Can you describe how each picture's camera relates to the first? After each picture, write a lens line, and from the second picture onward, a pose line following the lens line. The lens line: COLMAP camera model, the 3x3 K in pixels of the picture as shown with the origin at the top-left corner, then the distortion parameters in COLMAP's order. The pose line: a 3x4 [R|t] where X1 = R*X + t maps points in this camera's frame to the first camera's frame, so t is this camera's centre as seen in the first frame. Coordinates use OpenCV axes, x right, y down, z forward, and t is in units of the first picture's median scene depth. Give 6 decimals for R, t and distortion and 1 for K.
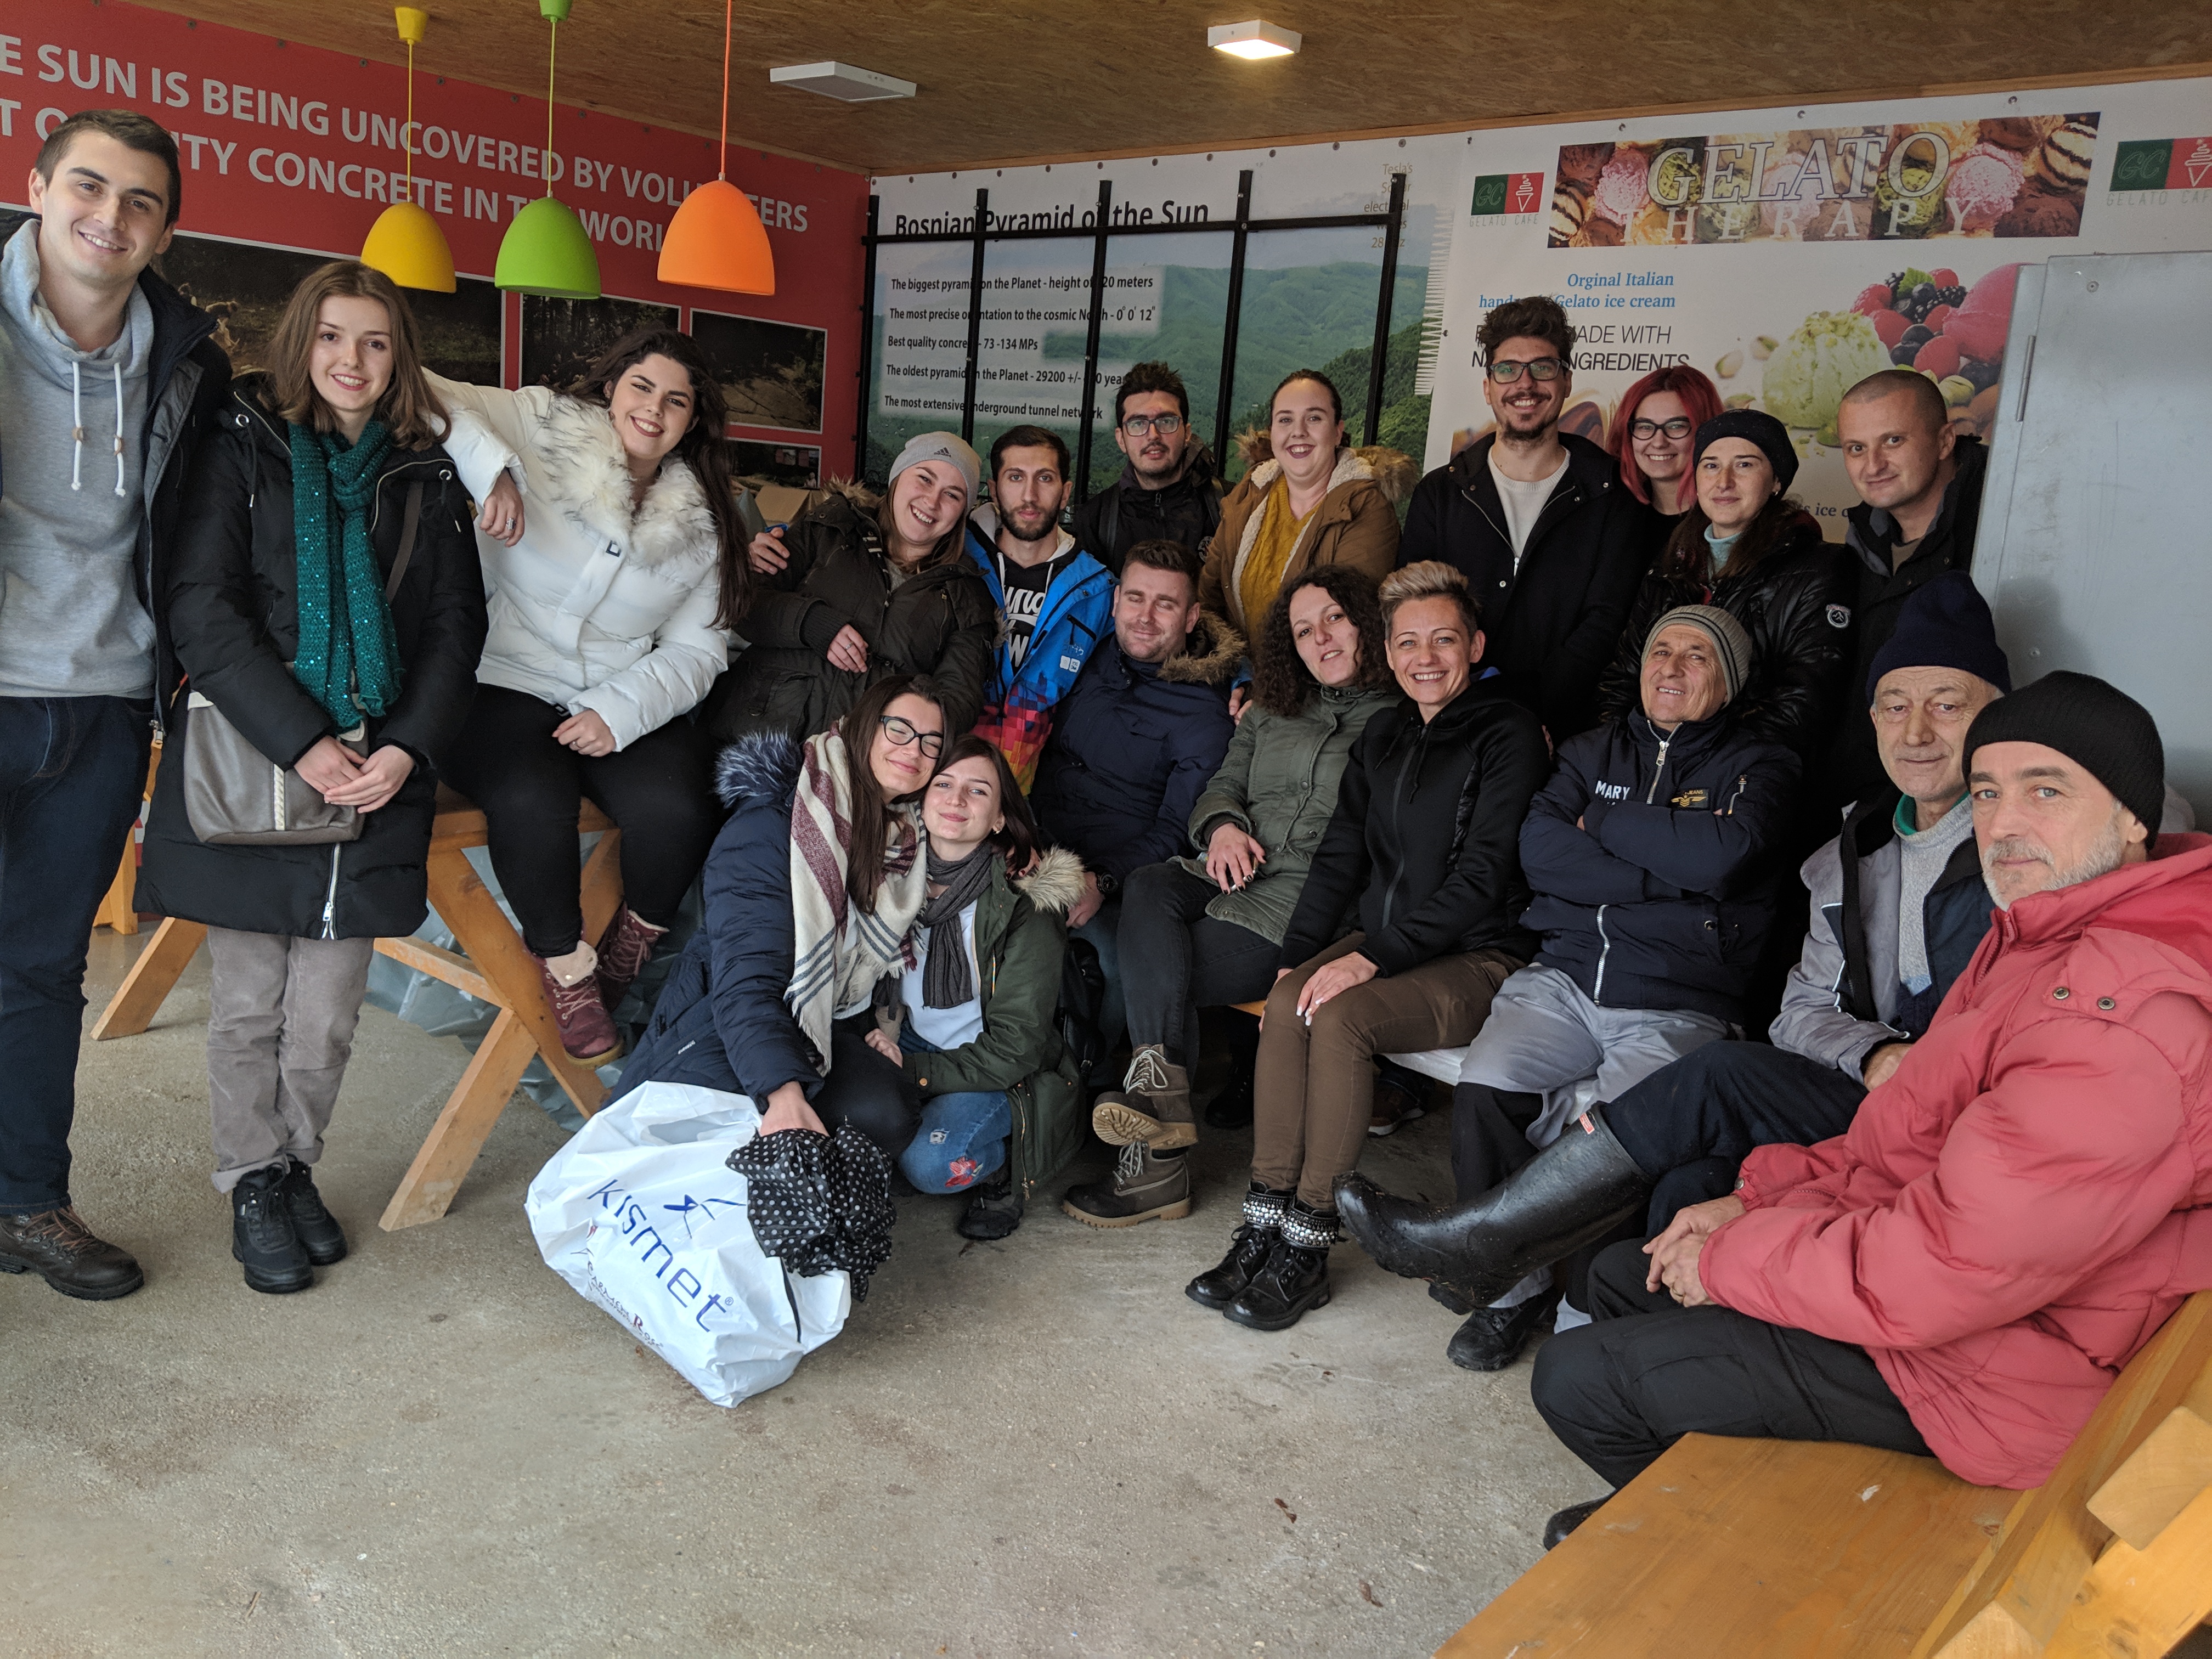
lens RADIAL K [[1813.8, 0, 1101.6], [0, 1813.8, 829.6], [0, 0, 1]] dist [0.075335, -0.085416]
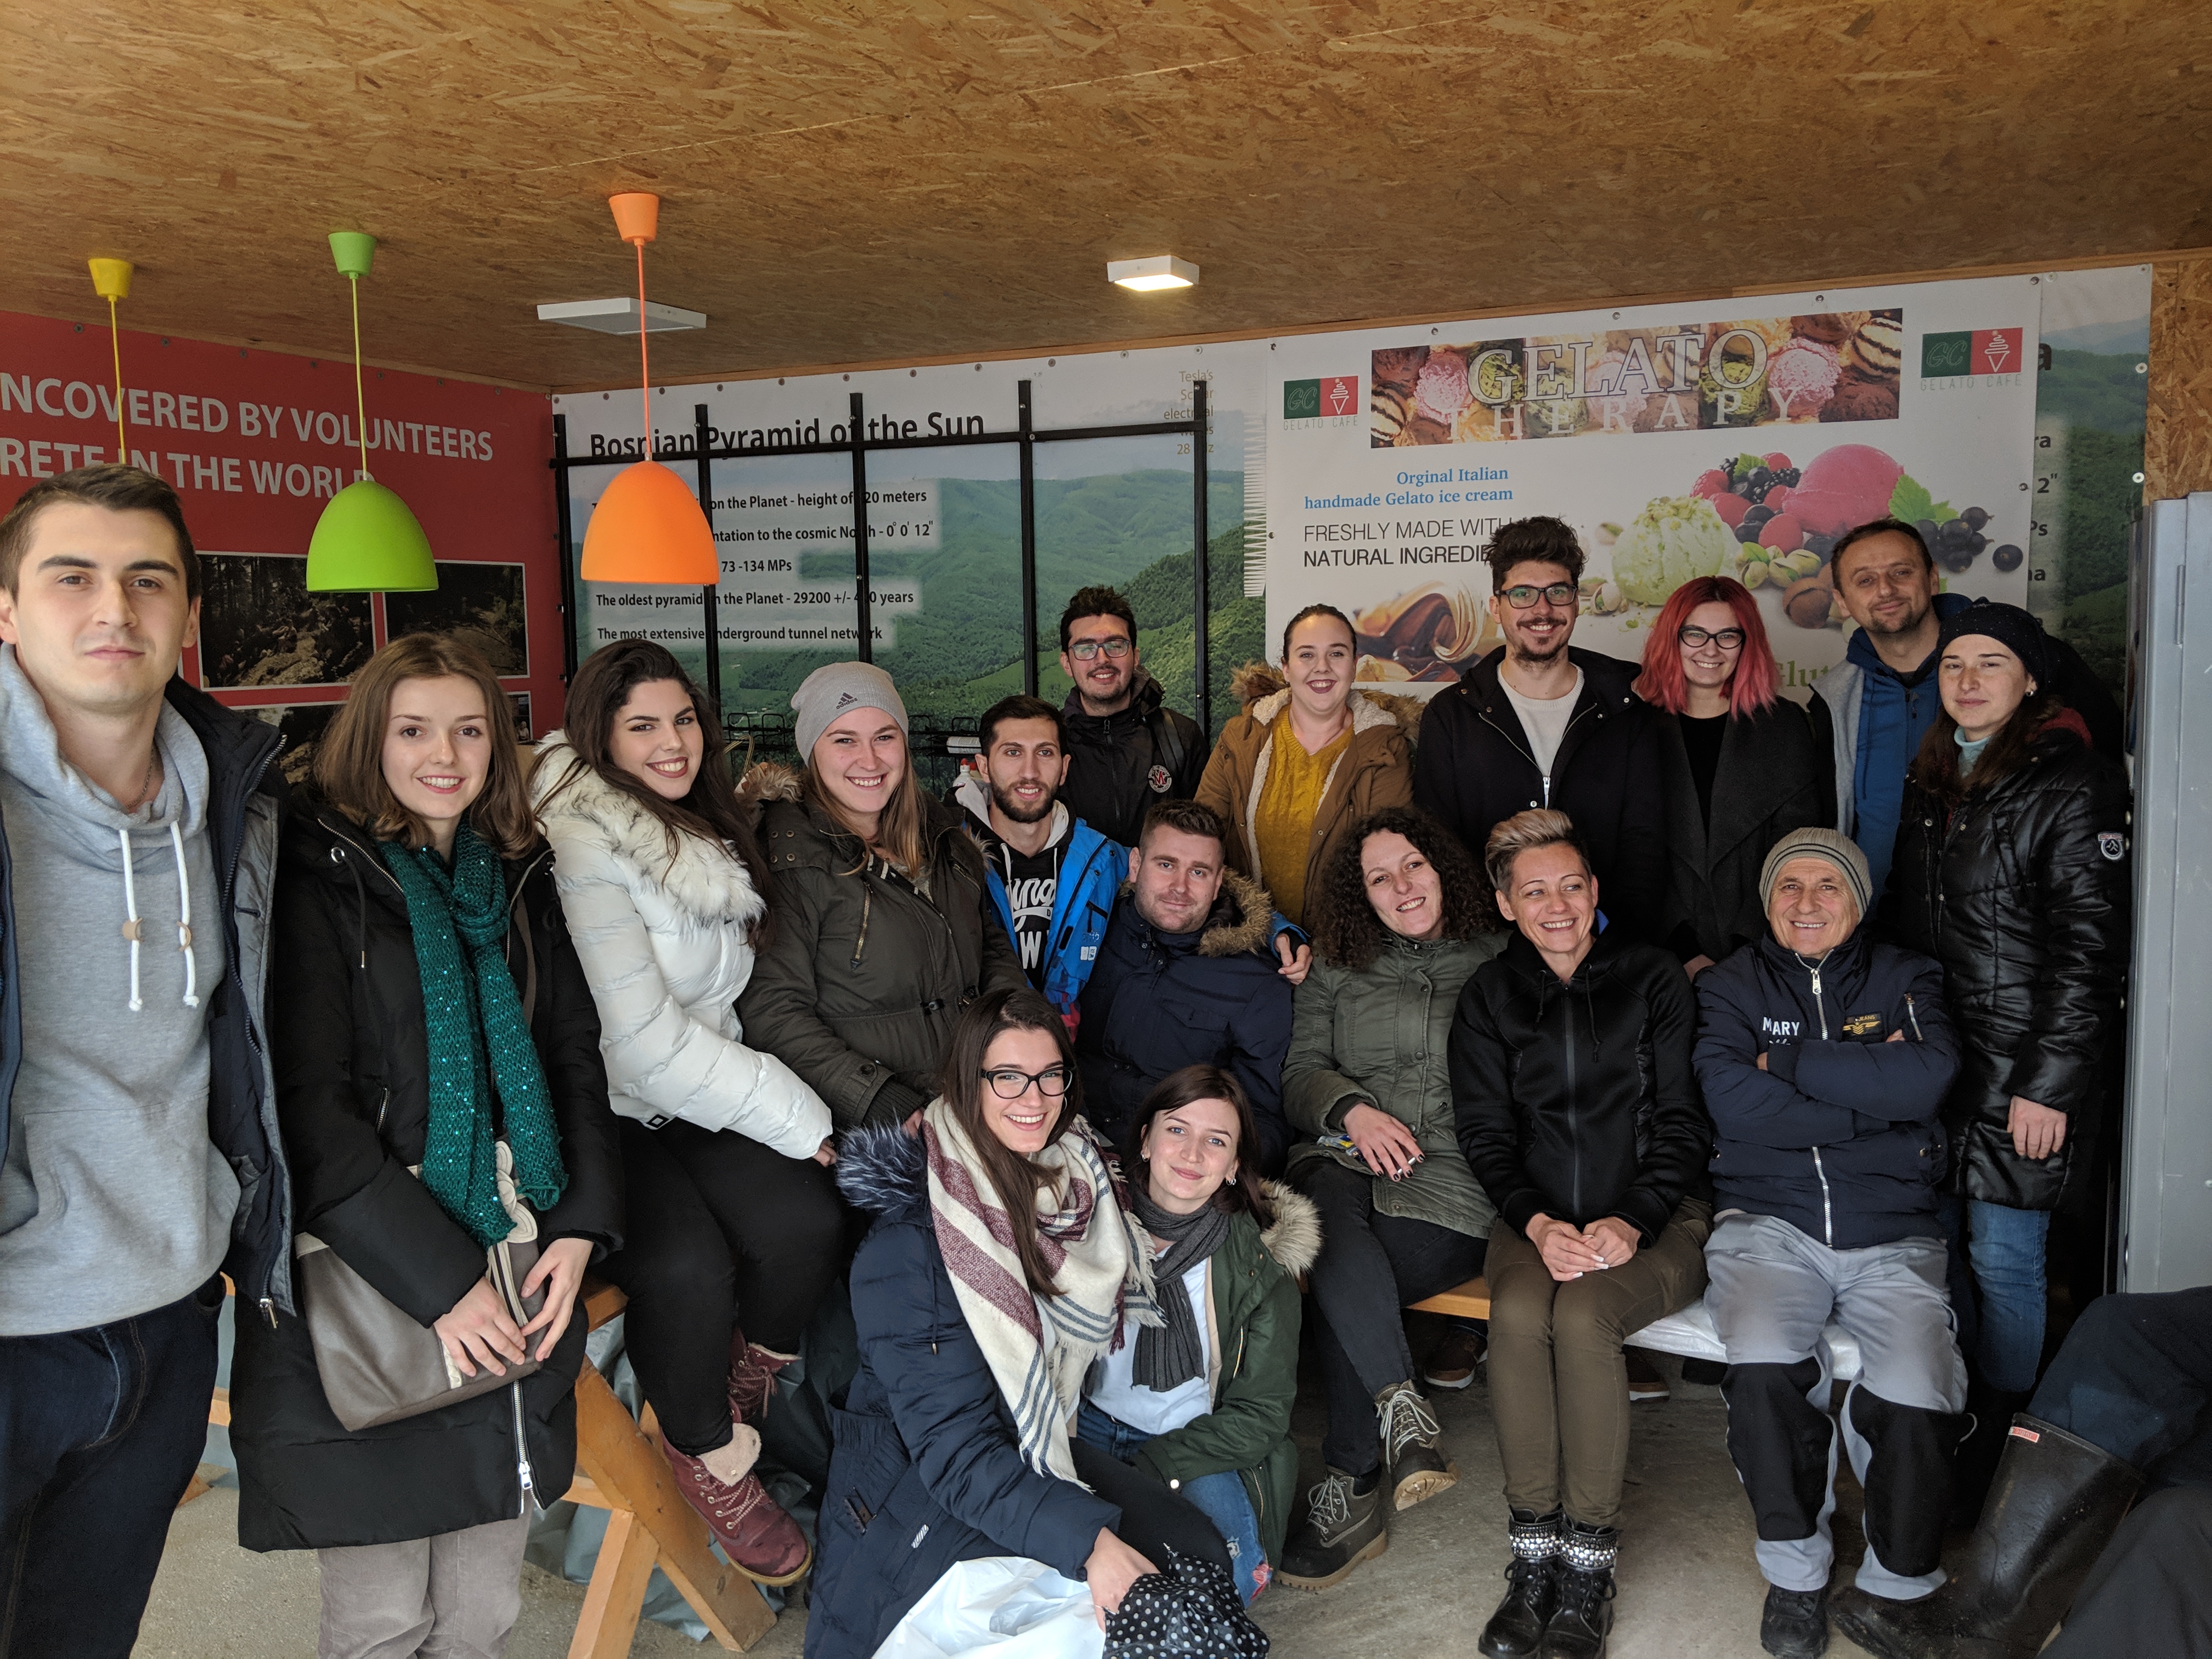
lens RADIAL K [[1813.8, 0, 1112.0], [0, 1813.8, 833.1], [0, 0, 1]] dist [0.075335, -0.085416]
pose [[0.948801, -0.128046, 0.288756, -0.244370], [0.146677, 0.988217, -0.043739, -0.097179], [-0.279753, 0.083853, 0.956403, 0.109141]]
